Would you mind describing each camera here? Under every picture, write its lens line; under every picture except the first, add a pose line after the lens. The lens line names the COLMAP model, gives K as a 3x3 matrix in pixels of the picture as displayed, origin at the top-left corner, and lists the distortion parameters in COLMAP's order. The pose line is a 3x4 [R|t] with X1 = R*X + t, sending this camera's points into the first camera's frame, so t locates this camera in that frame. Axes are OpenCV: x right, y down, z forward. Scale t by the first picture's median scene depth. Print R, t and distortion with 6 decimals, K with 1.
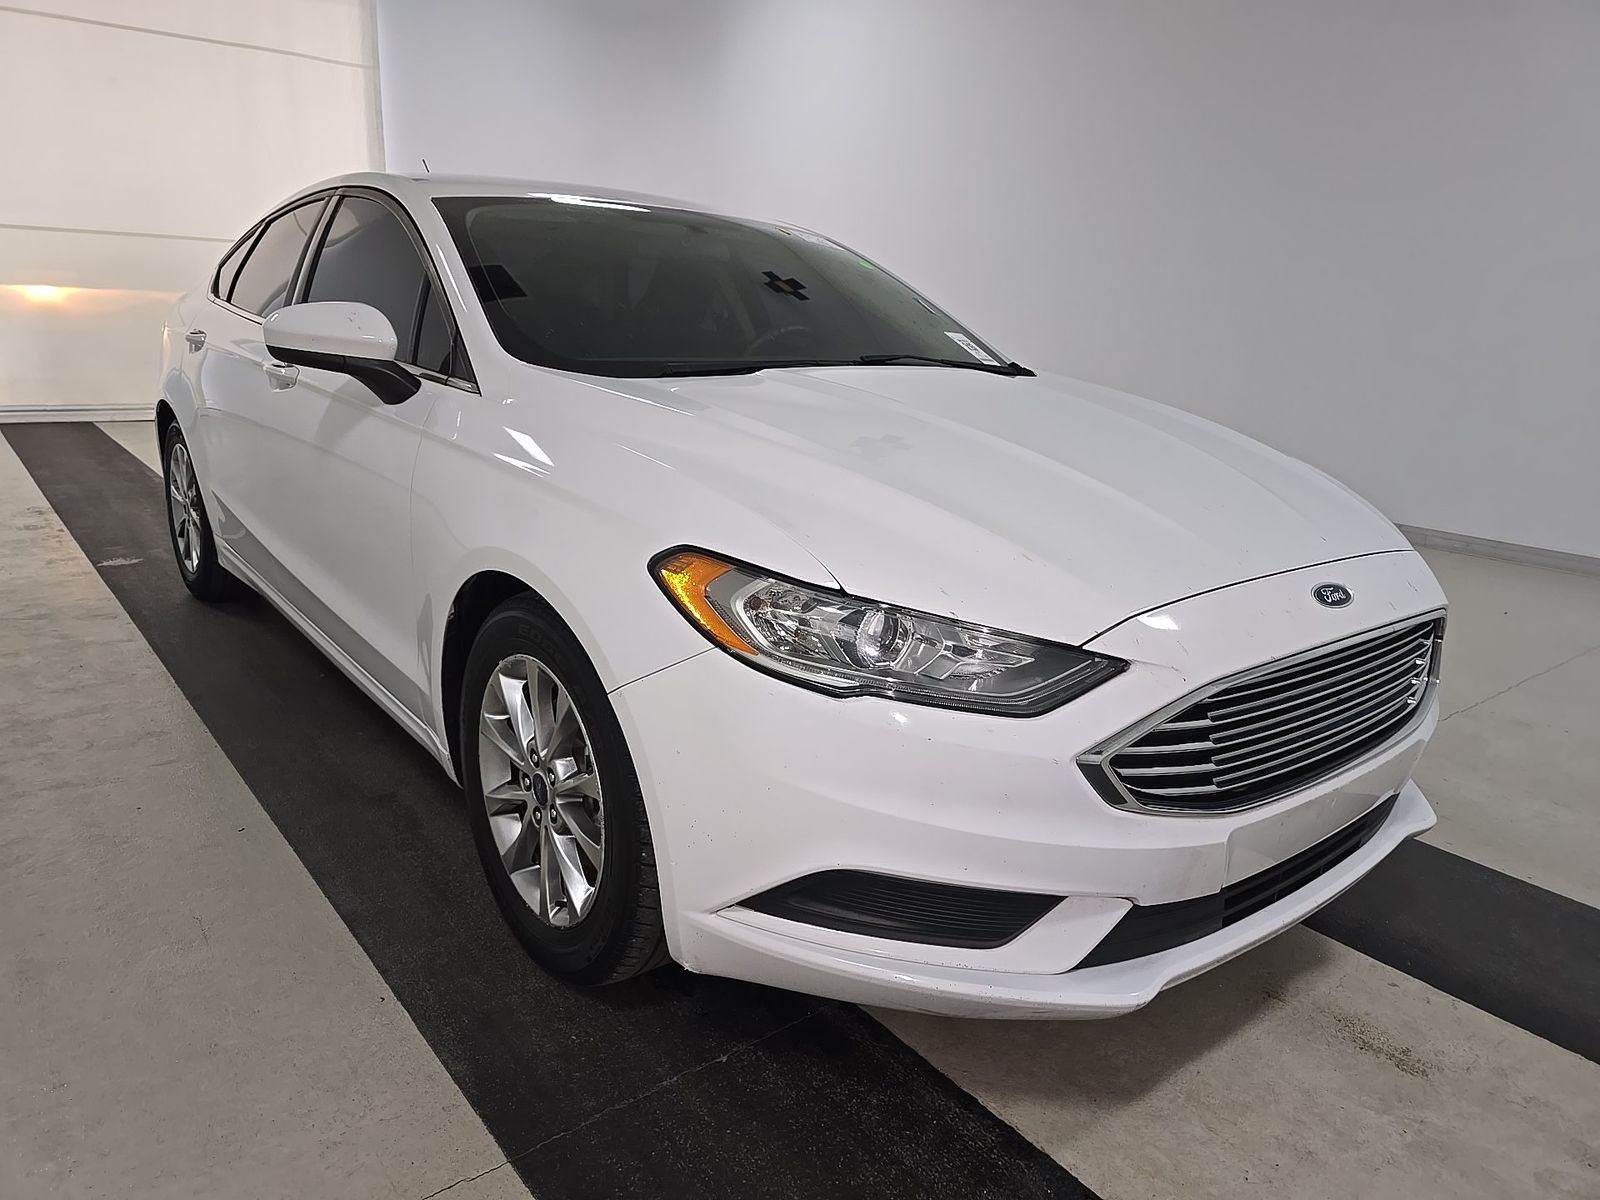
lens RADIAL K [[1089.1, 0, 800.0], [0, 1089.1, 600.0], [0, 0, 1]] dist [0.007205, 0.000865]
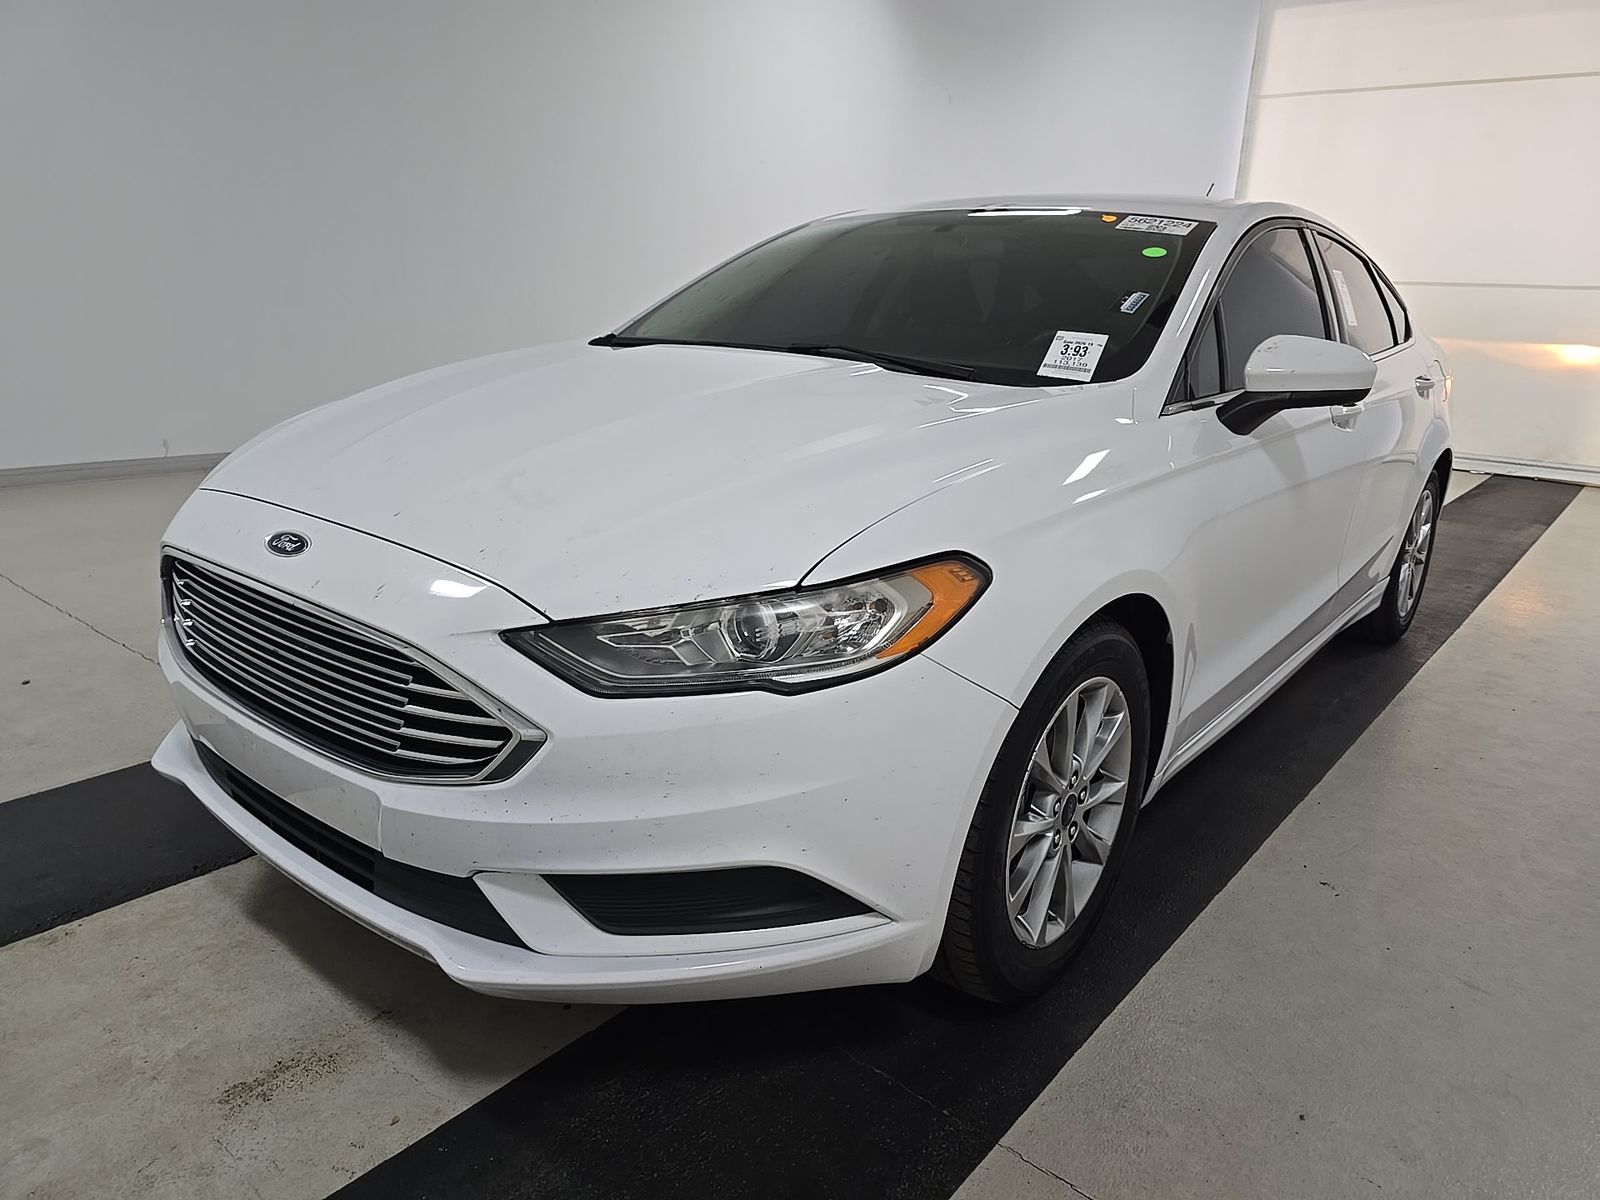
lens RADIAL K [[1089.1, 0, 800.0], [0, 1089.1, 600.0], [0, 0, 1]] dist [0.007205, 0.000865]
pose [[0.199665, 0.223344, -0.954071, 1.411583], [-0.283320, 0.945246, 0.161986, -0.226456], [0.938010, 0.237965, 0.252011, 1.111384]]
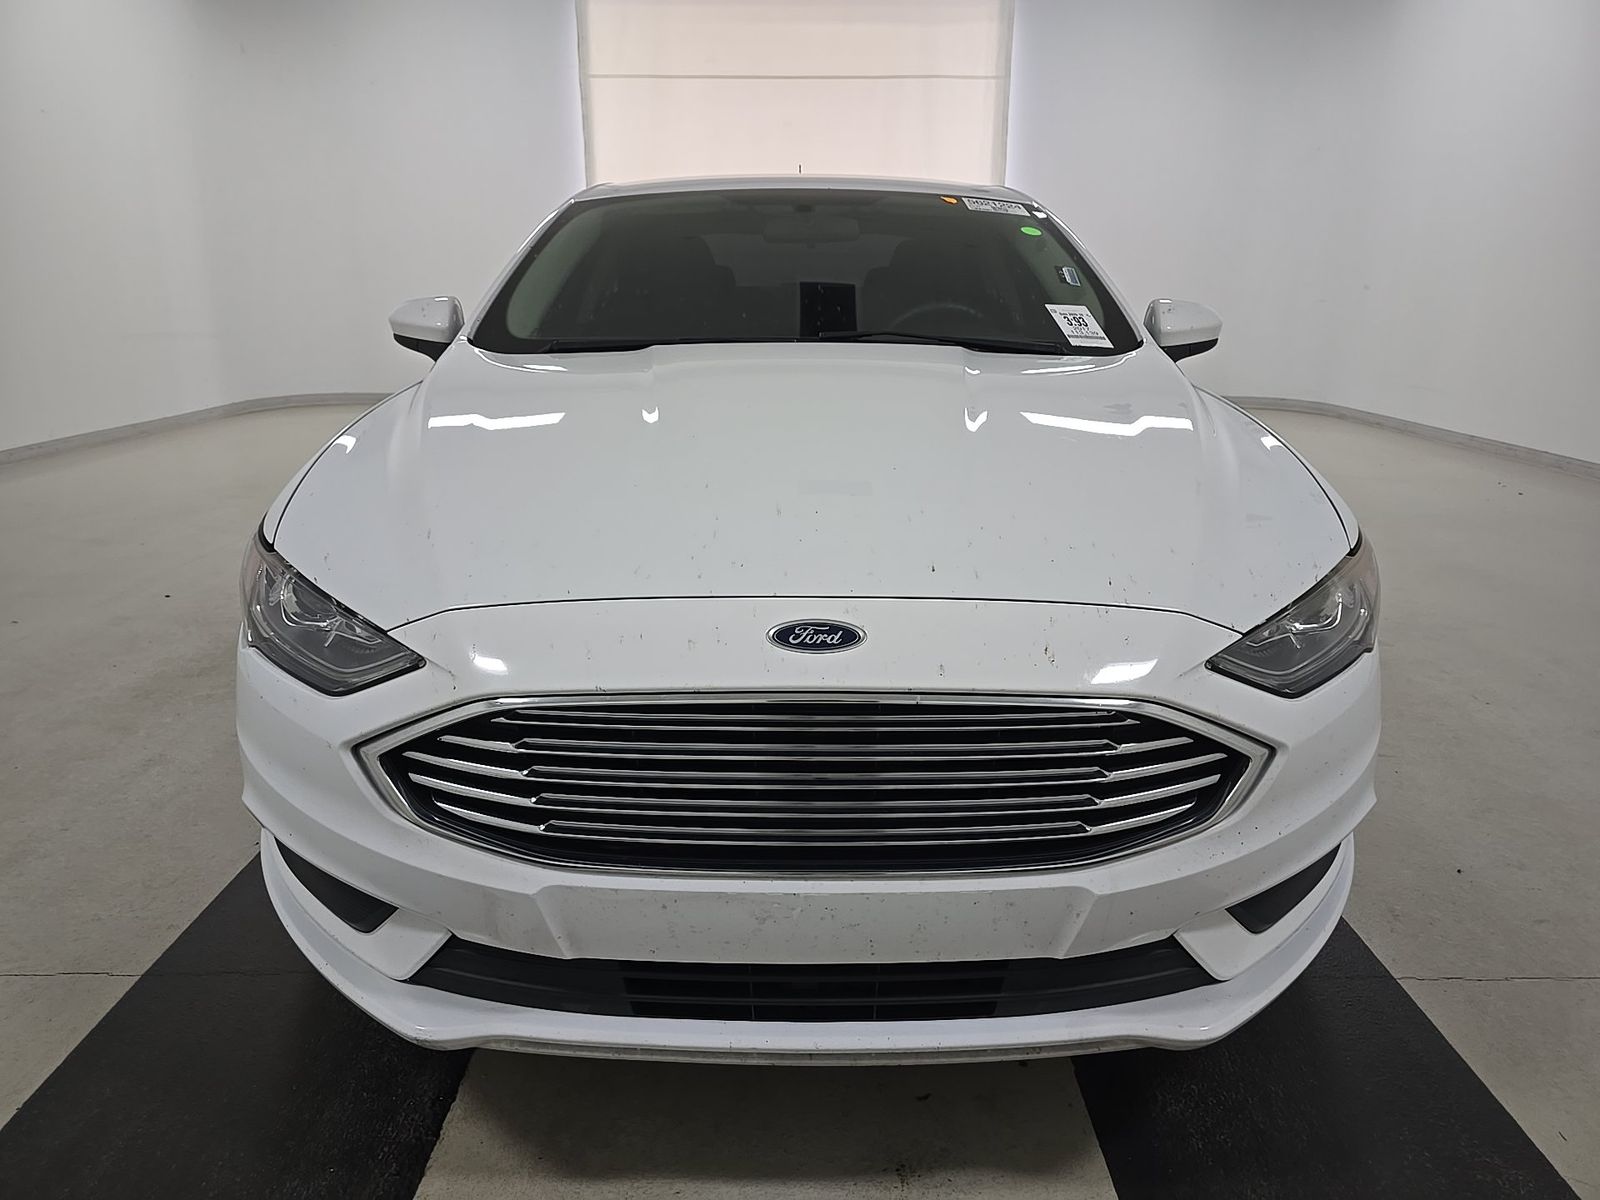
lens RADIAL K [[1081.8, 0, 800.0], [0, 1081.8, 600.0], [0, 0, 1]] dist [0.007630, 0.001878]
pose [[0.774519, 0.130114, -0.619024, 0.864281], [-0.127901, 0.990615, 0.048192, -0.058448], [0.619485, 0.041848, 0.783892, 0.391389]]
